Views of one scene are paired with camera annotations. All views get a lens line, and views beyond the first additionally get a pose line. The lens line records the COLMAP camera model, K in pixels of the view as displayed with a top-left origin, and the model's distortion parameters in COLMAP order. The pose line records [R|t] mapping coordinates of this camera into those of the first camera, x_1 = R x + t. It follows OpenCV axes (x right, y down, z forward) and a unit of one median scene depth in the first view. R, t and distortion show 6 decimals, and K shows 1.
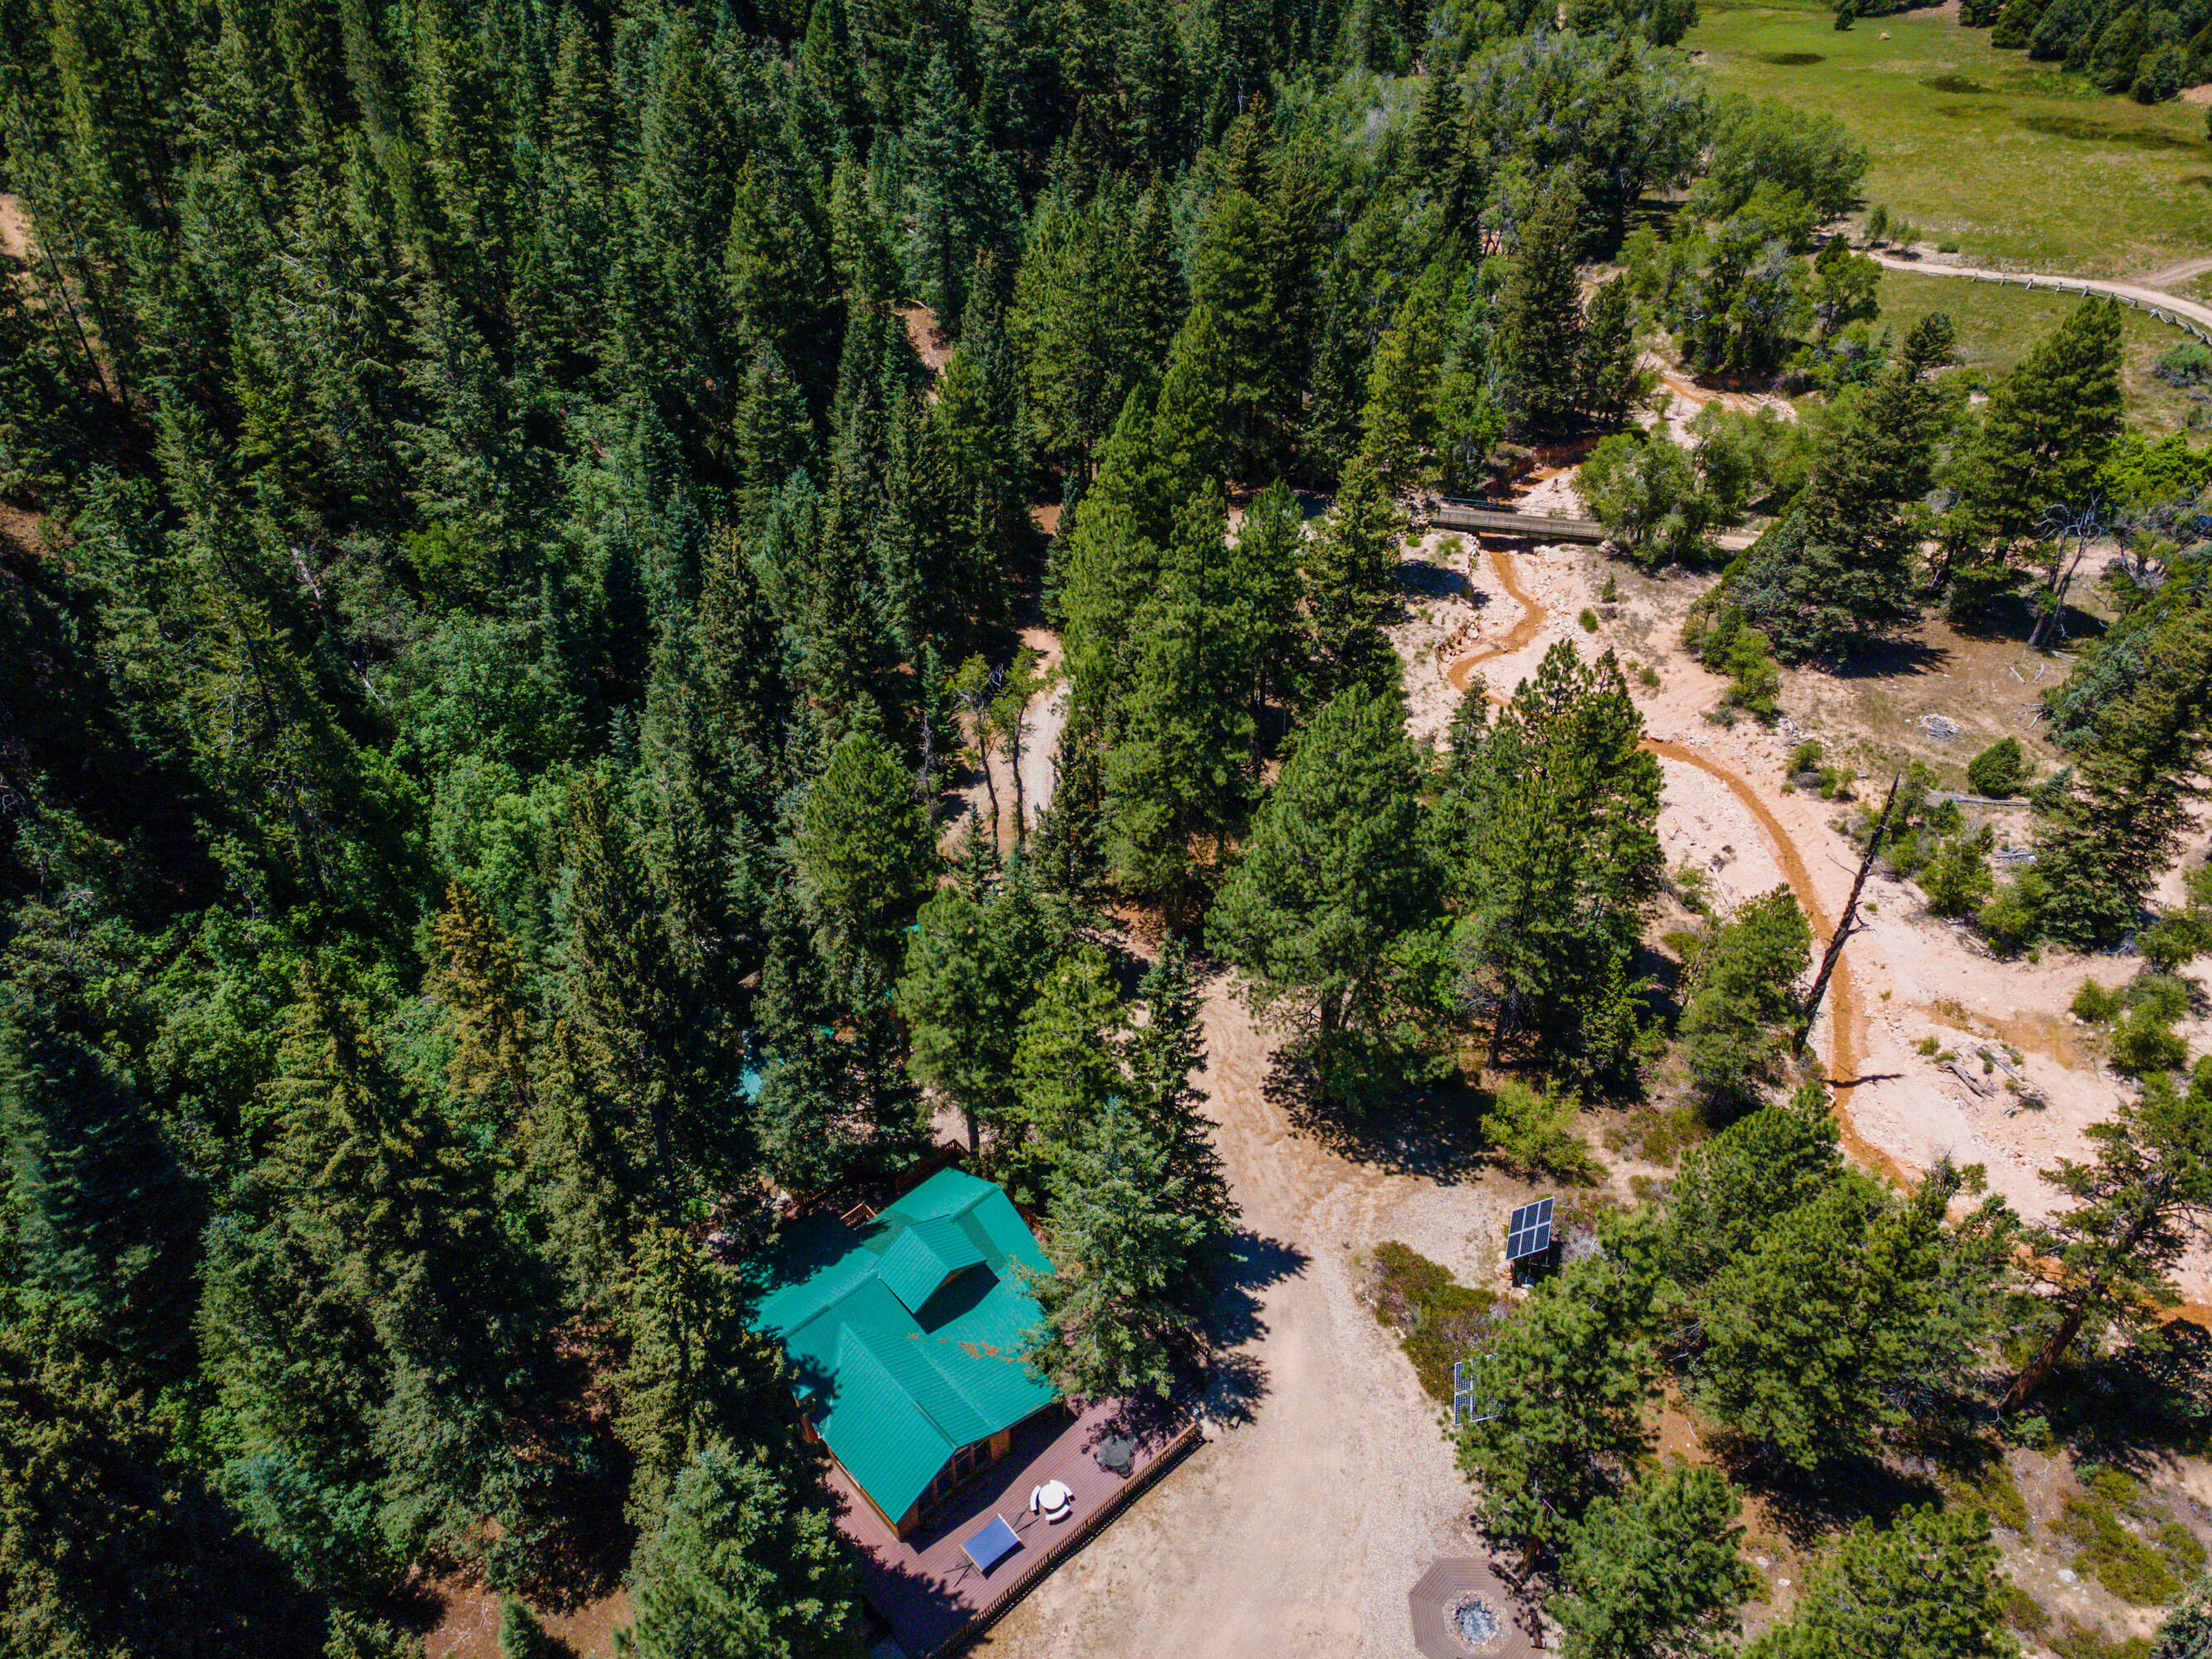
lens RADIAL K [[1610.2, 0, 1091.2], [0, 1610.2, 850.9], [0, 0, 1]] dist [0.039322, 0.018644]
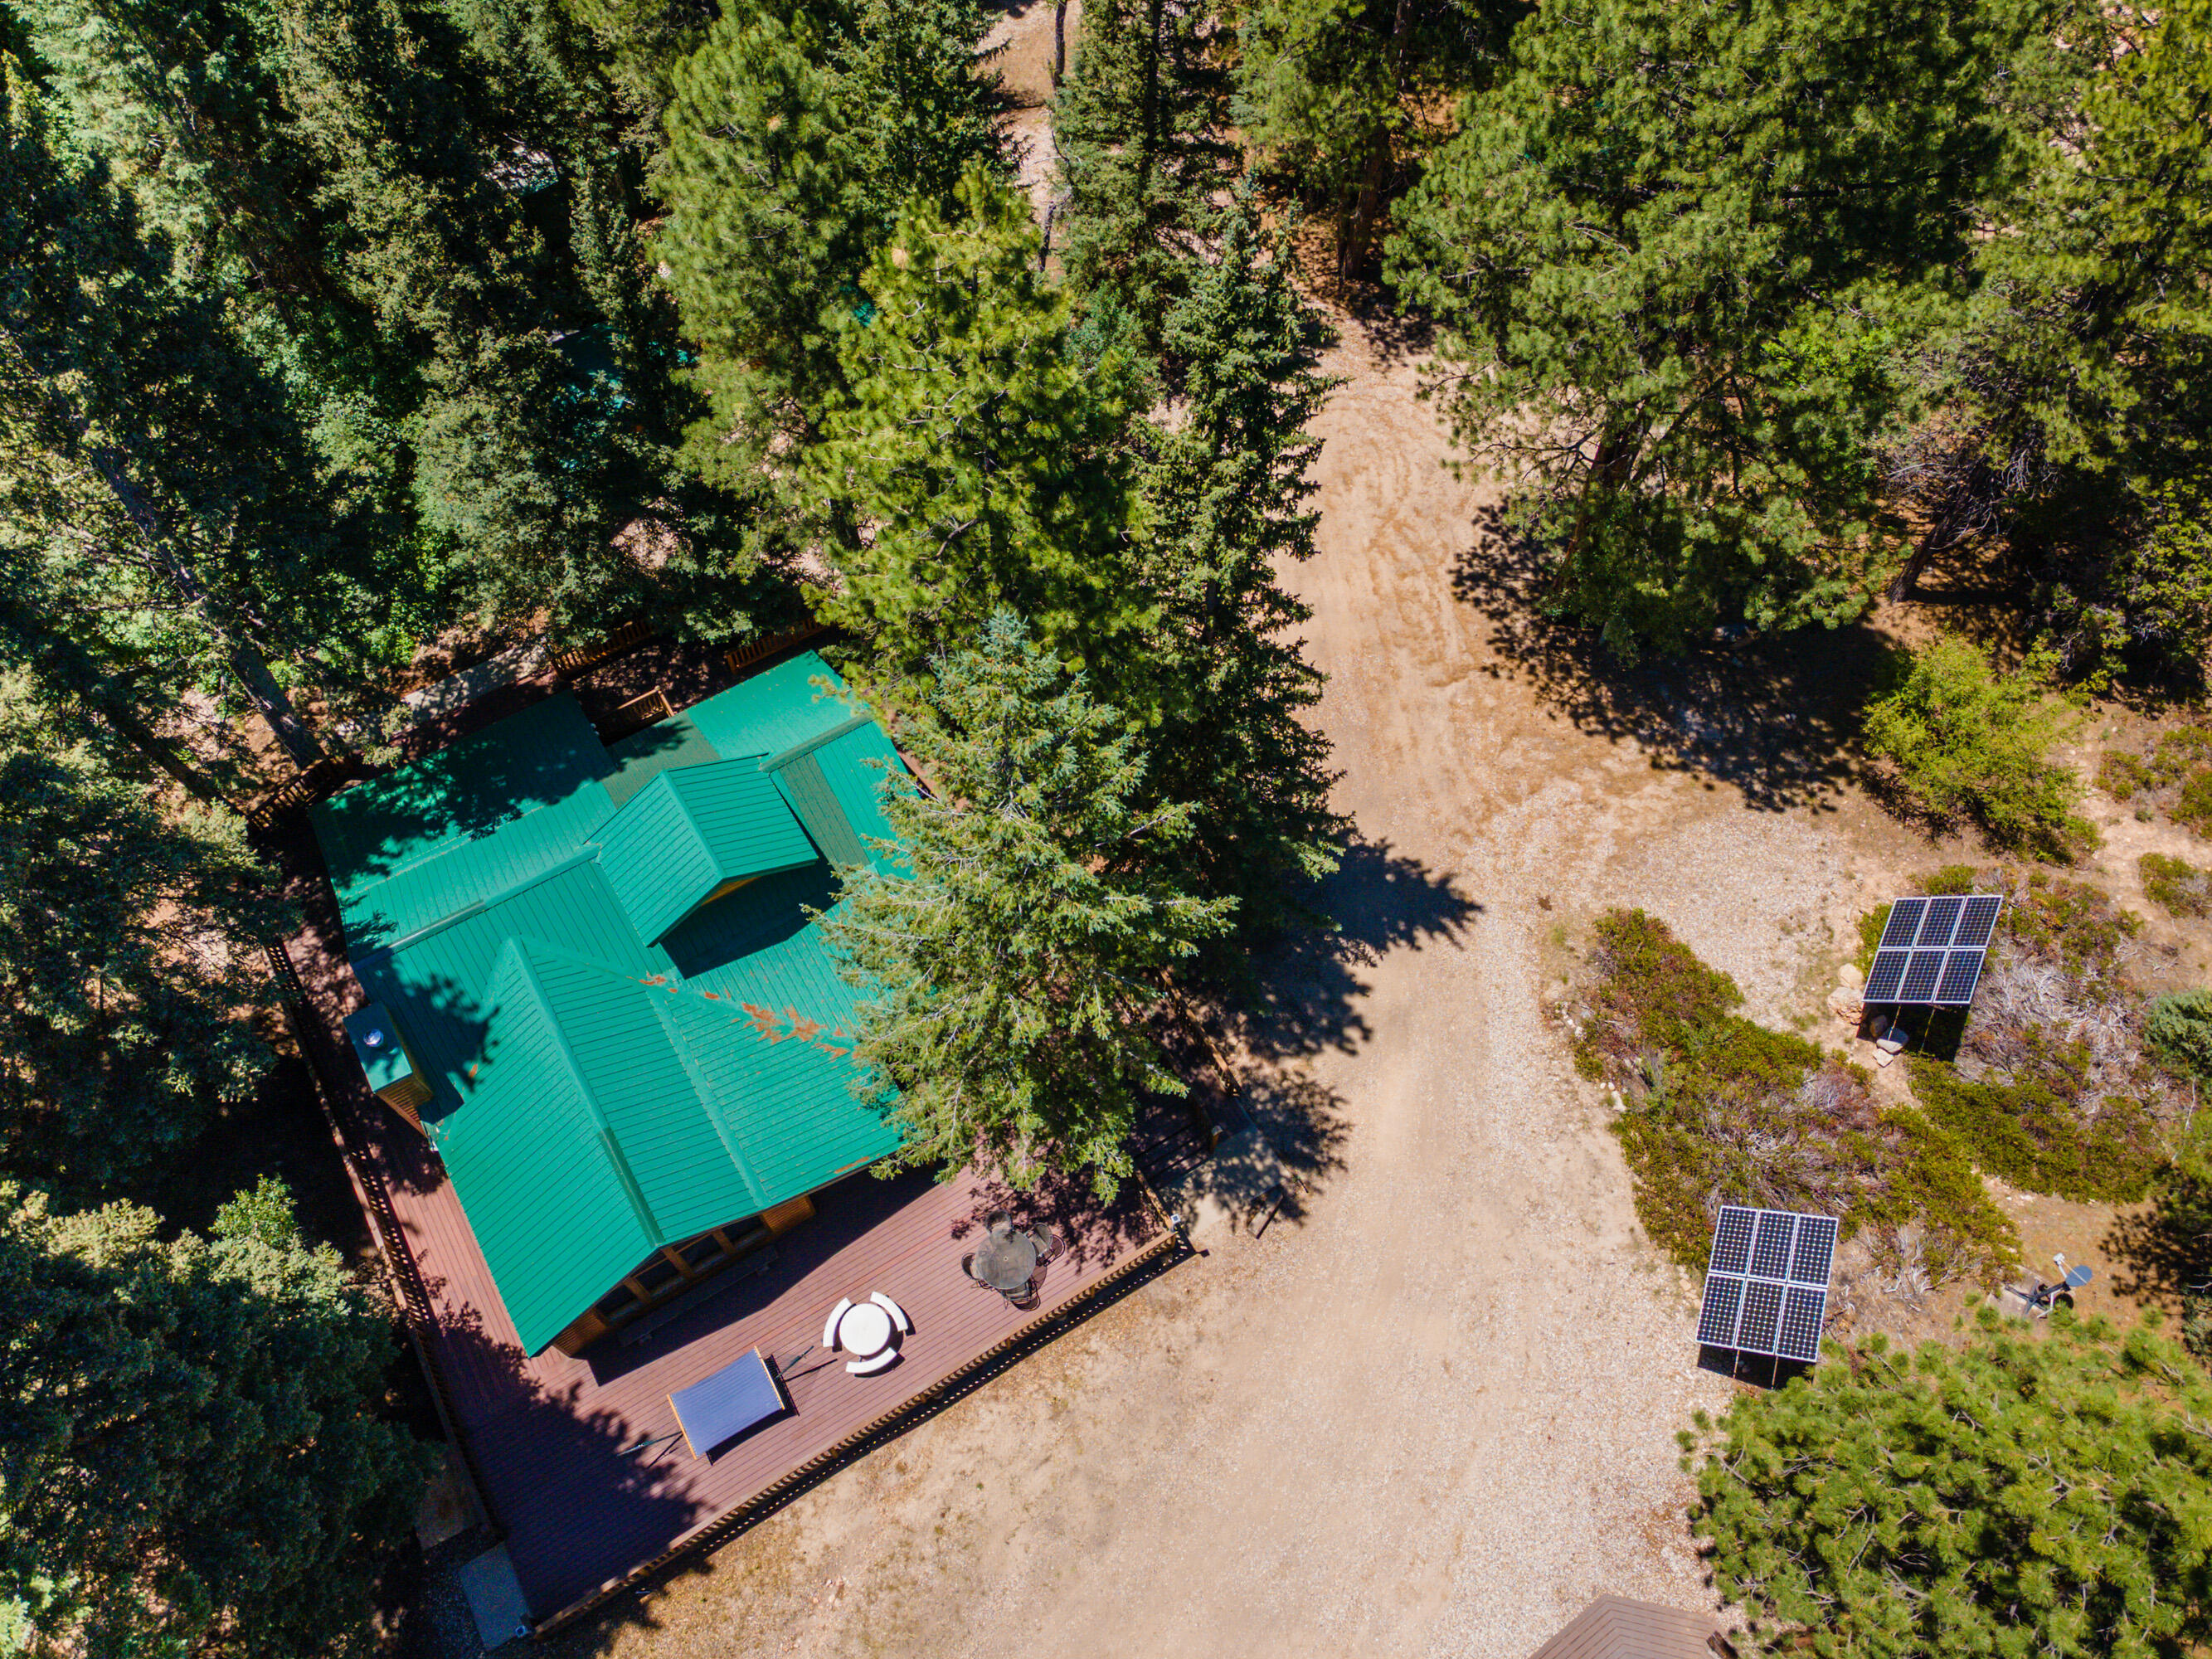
lens RADIAL K [[1610.2, 0, 1109.6], [0, 1610.2, 813.3], [0, 0, 1]] dist [0.039322, 0.018644]
pose [[0.982785, 0.161978, -0.088865, 0.064956], [-0.120639, 0.926916, 0.355348, 0.051137], [0.139929, -0.338511, 0.930500, 0.542947]]
